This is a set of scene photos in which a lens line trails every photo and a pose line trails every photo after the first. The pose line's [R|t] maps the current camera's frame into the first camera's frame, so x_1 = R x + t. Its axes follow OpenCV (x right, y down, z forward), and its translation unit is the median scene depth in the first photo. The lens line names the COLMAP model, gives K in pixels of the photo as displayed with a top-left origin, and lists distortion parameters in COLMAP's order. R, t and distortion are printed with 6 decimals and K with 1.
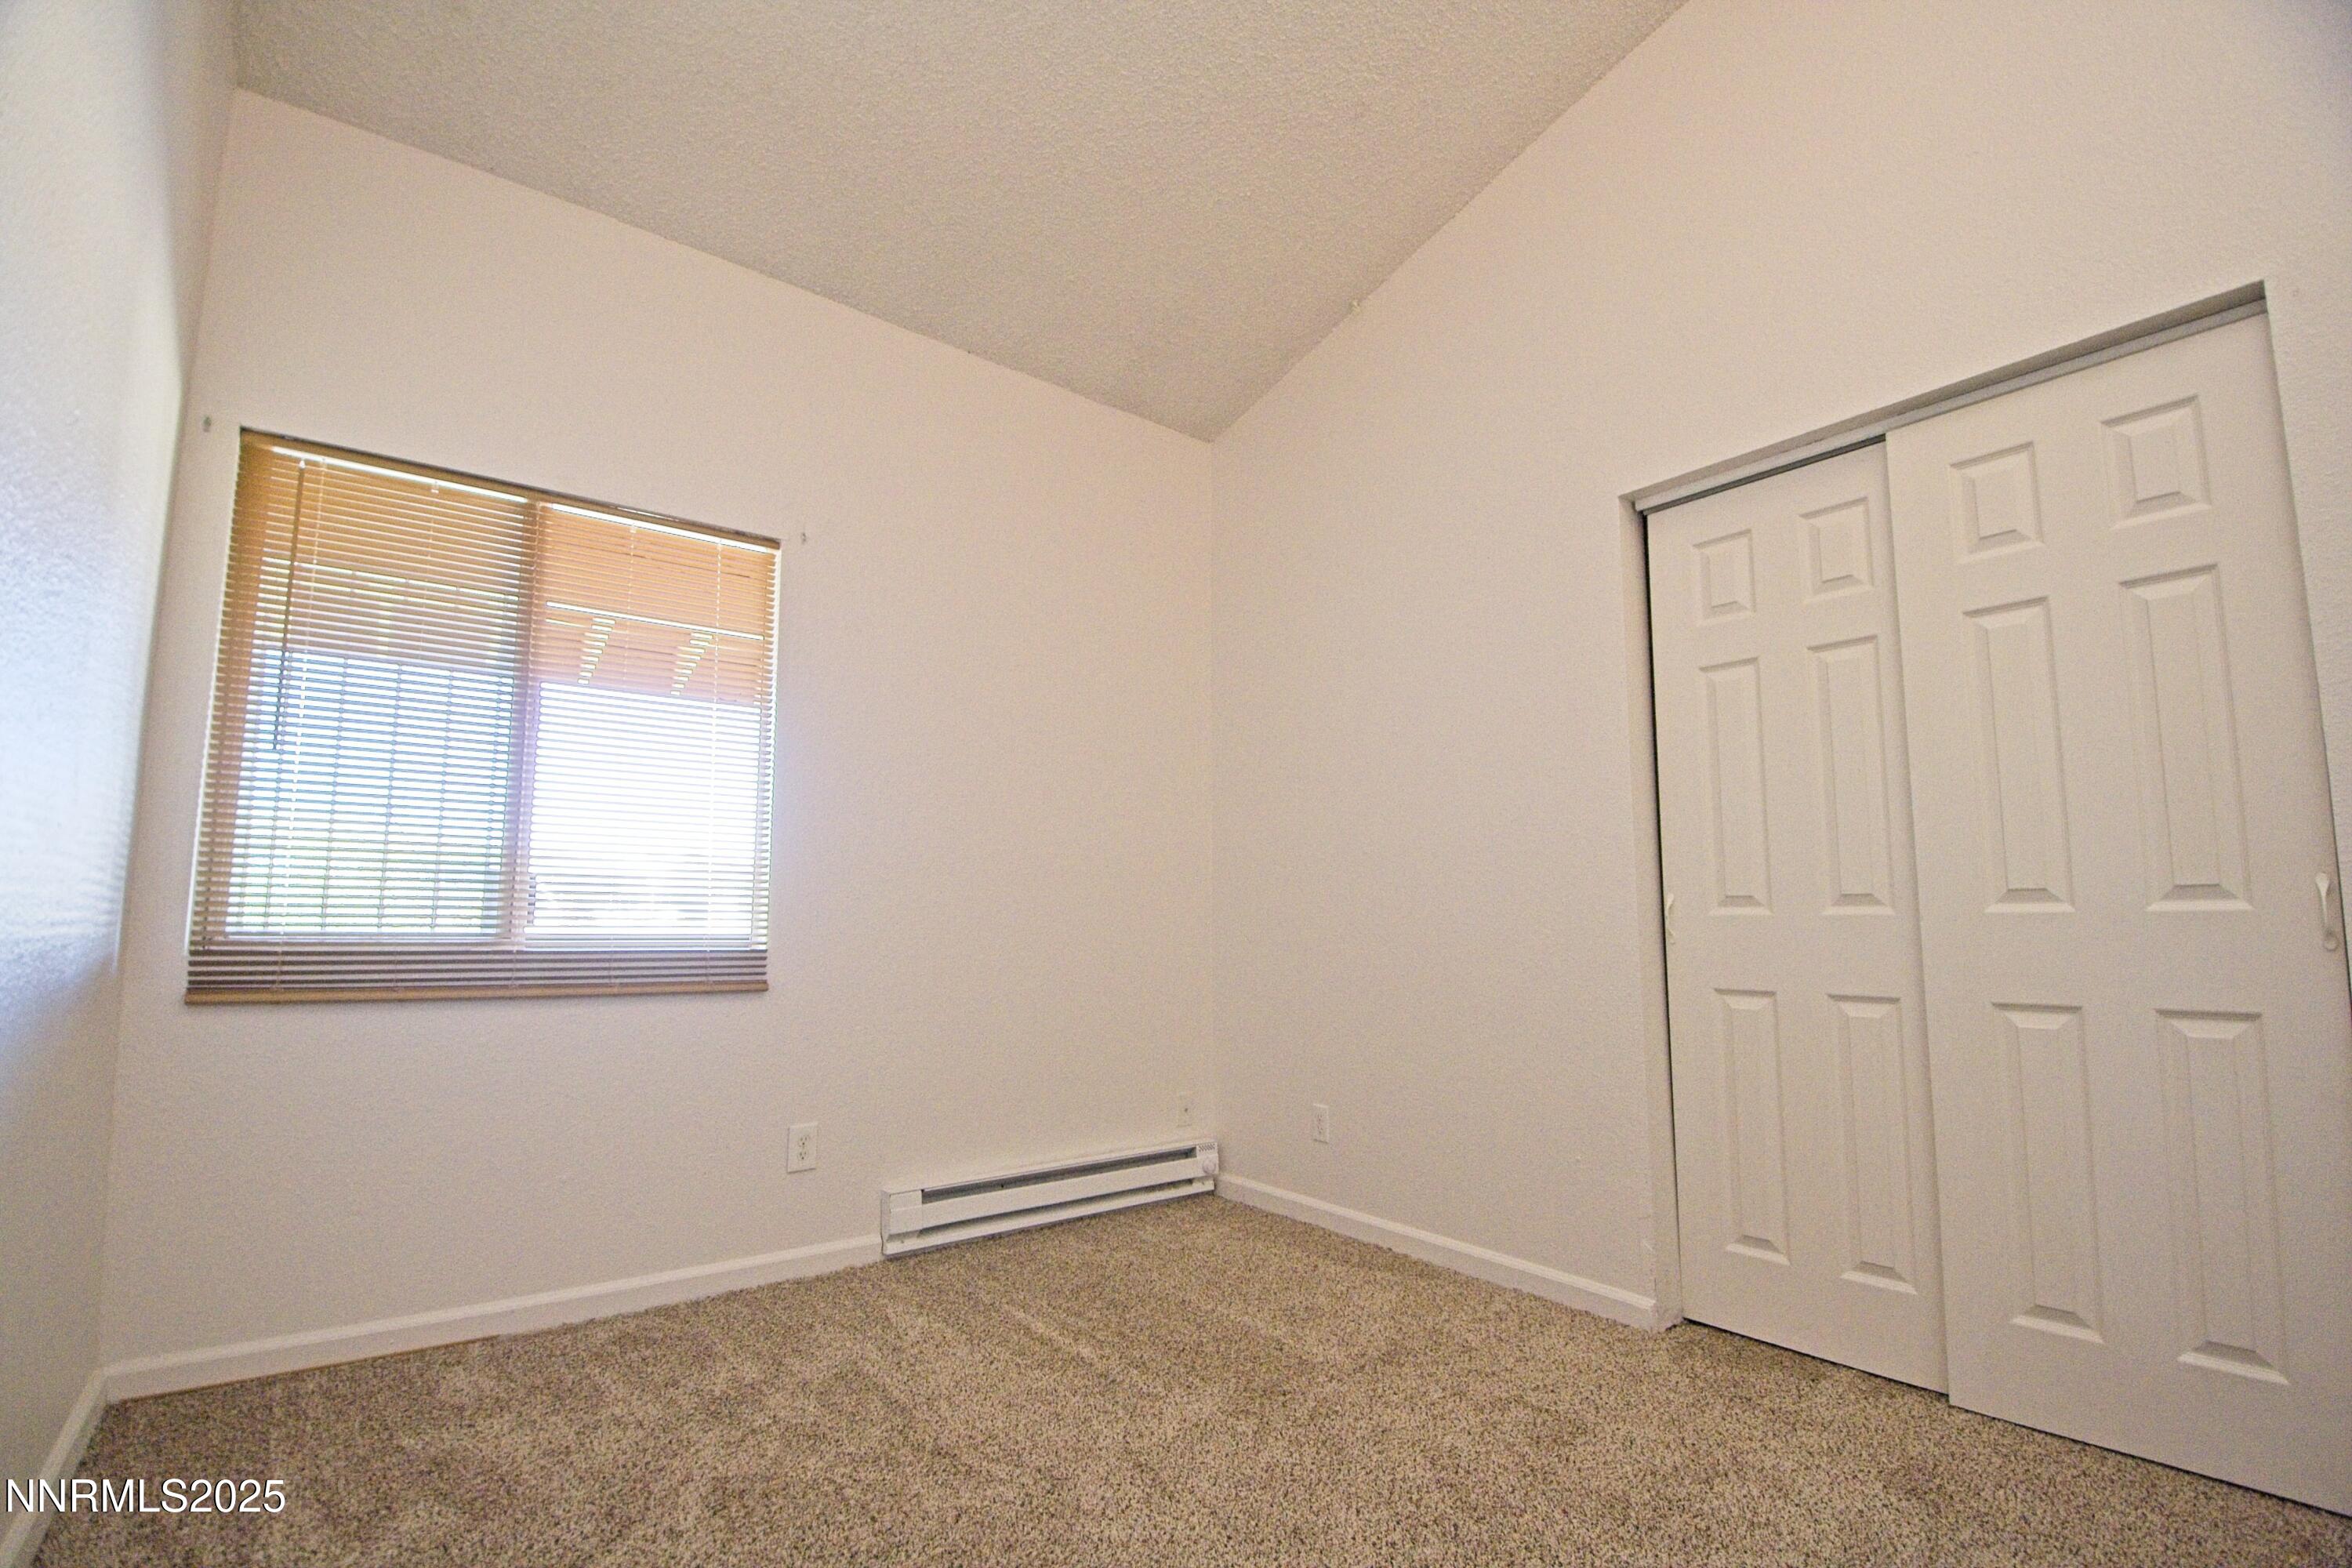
lens RADIAL K [[1051.3, 0, 1154.9], [0, 1051.3, 814.4], [0, 0, 1]] dist [0.002982, -0.015881]
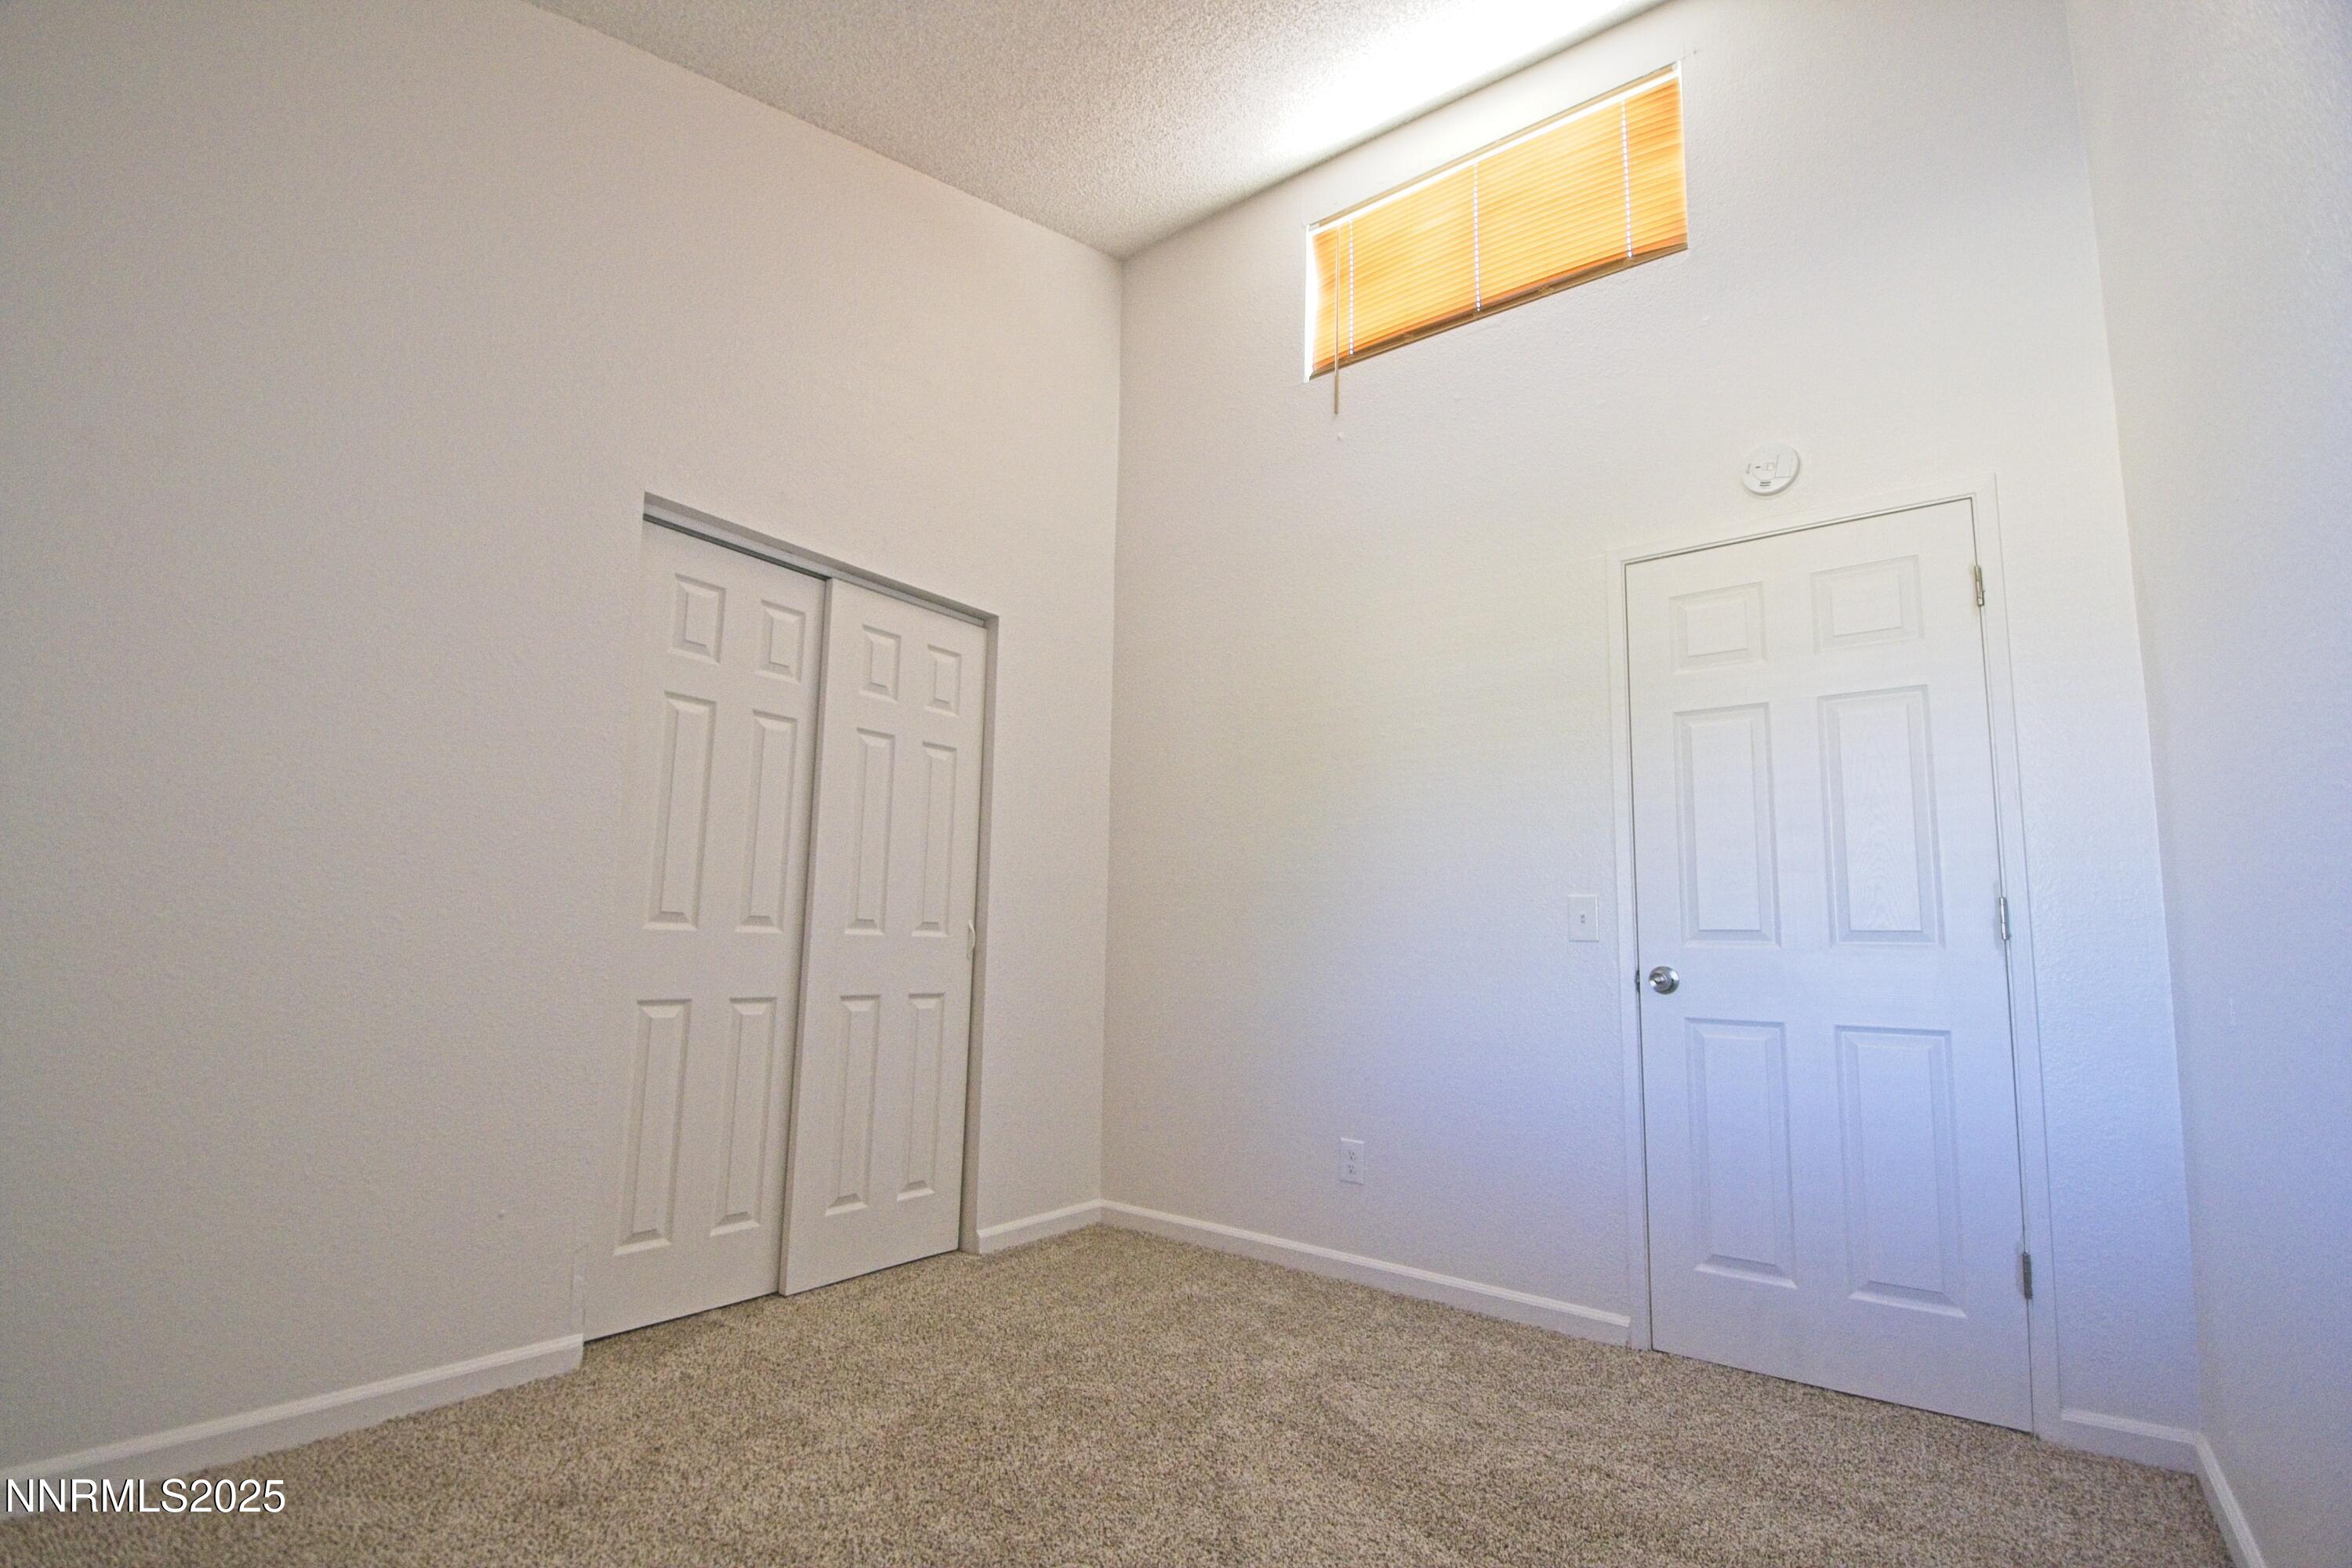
lens RADIAL K [[1051.3, 0, 1154.9], [0, 1051.3, 814.4], [0, 0, 1]] dist [0.002982, -0.015881]
pose [[-0.262808, 0.114798, 0.957994, -0.682285], [-0.122796, 0.980843, -0.151223, 0.090194], [-0.957002, -0.157381, -0.243677, 0.886559]]
